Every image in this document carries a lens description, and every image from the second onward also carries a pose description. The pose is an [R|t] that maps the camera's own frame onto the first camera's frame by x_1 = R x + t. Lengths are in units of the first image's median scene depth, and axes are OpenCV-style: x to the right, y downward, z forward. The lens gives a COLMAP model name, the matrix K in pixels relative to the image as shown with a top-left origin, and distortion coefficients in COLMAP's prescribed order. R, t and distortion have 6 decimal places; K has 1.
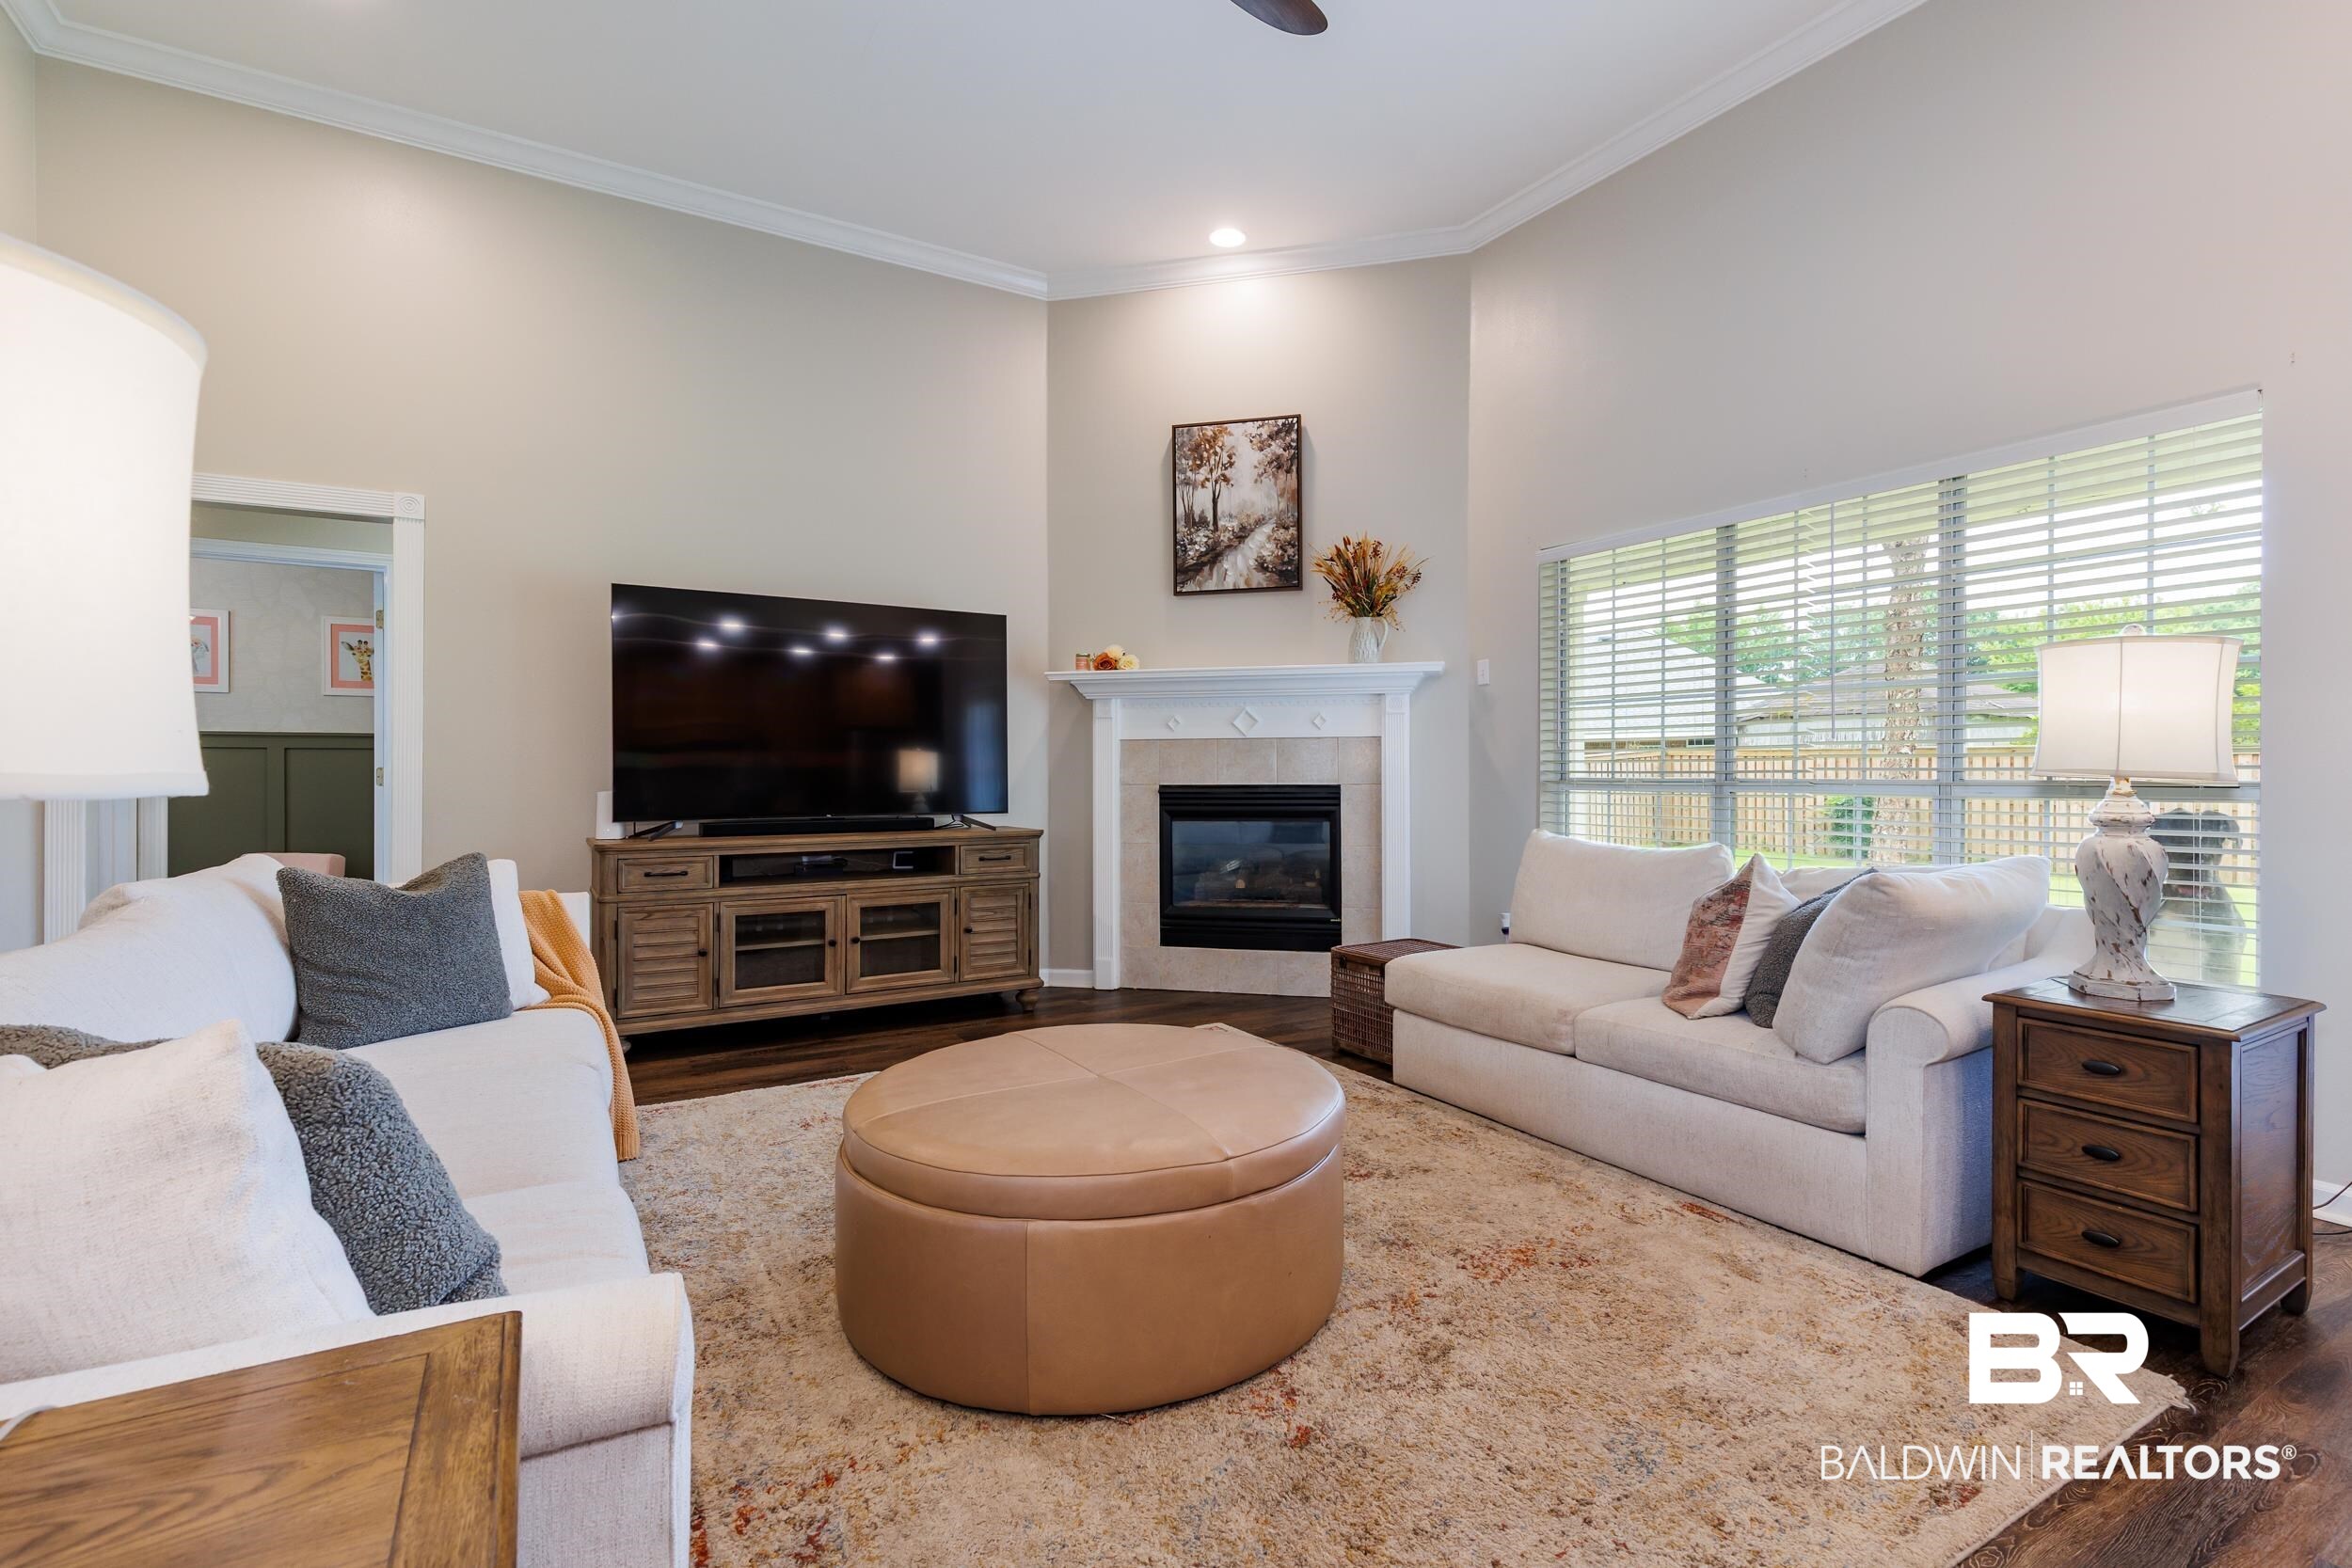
lens RADIAL K [[1085.7, 0, 1216.2], [0, 1085.7, 781.3], [0, 0, 1]] dist [0.002076, 0.000145]
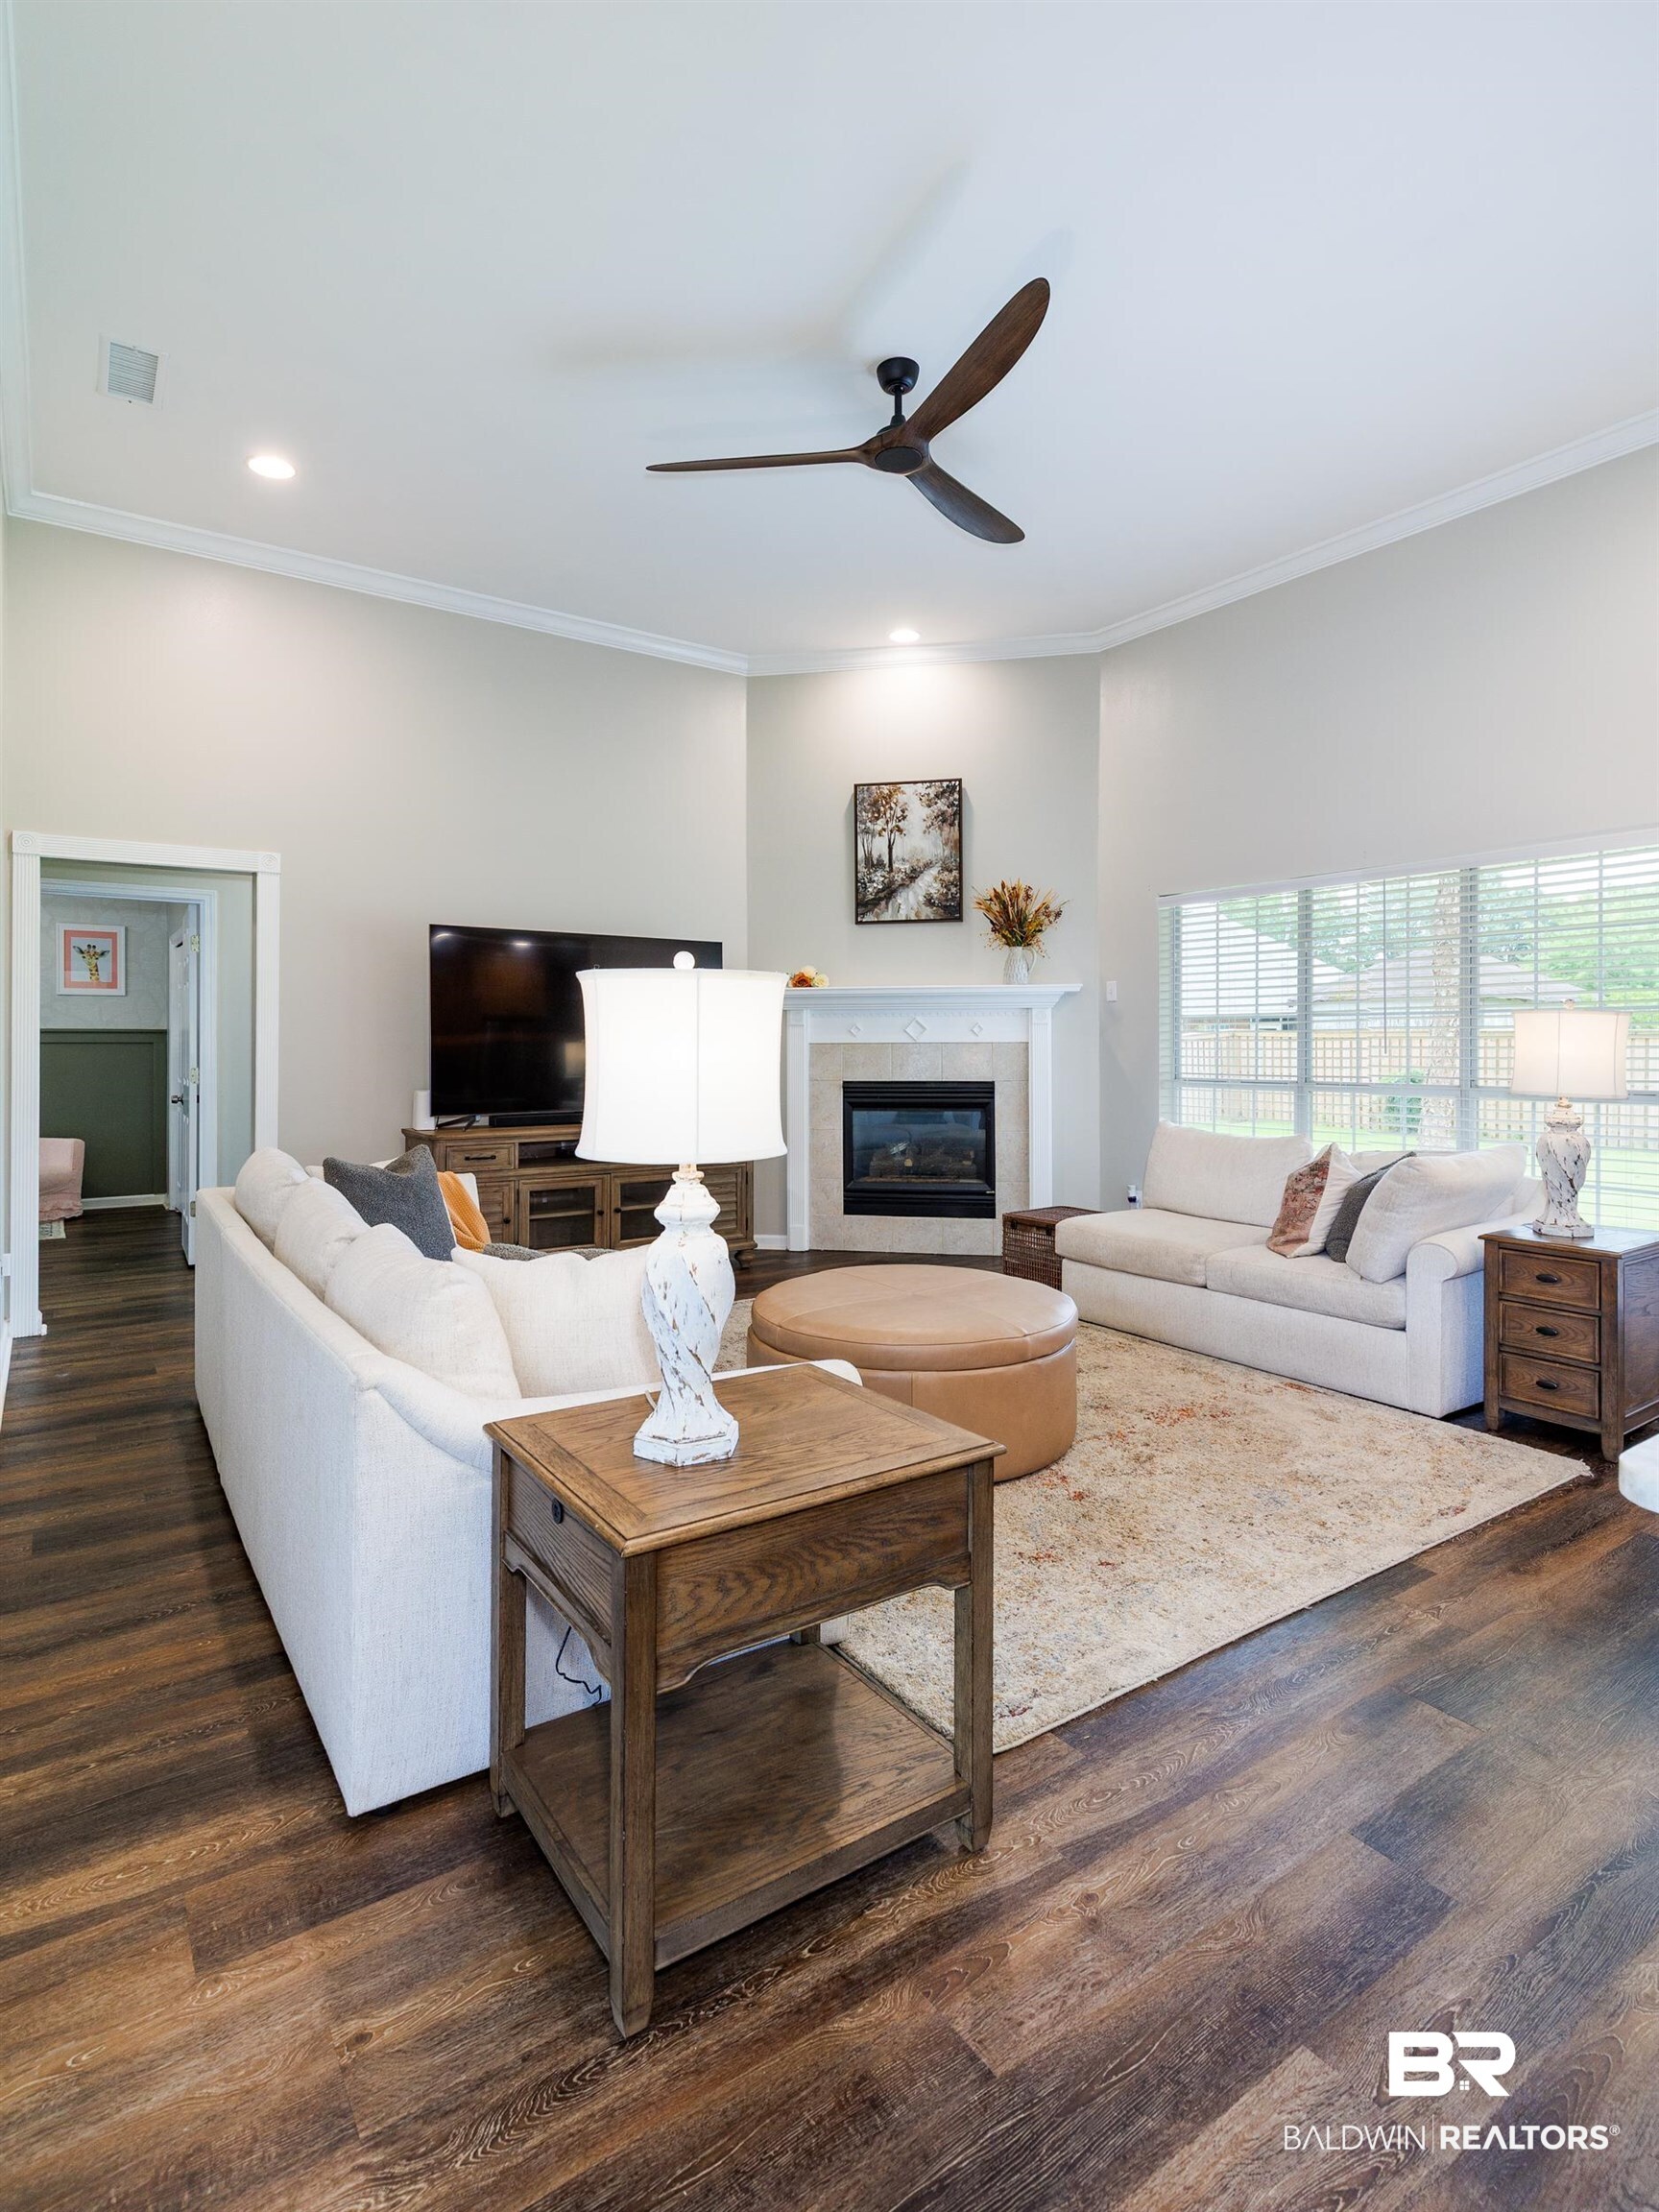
lens RADIAL K [[1110.0, 0, 827.9], [0, 1110.0, 1048.4], [0, 0, 1]] dist [-0.002050, -0.000099]
pose [[0.998790, 0.000499, 0.049177, -0.163996], [-0.000263, 0.999988, -0.004800, -0.034074], [-0.049178, 0.004781, 0.998779, -0.292483]]
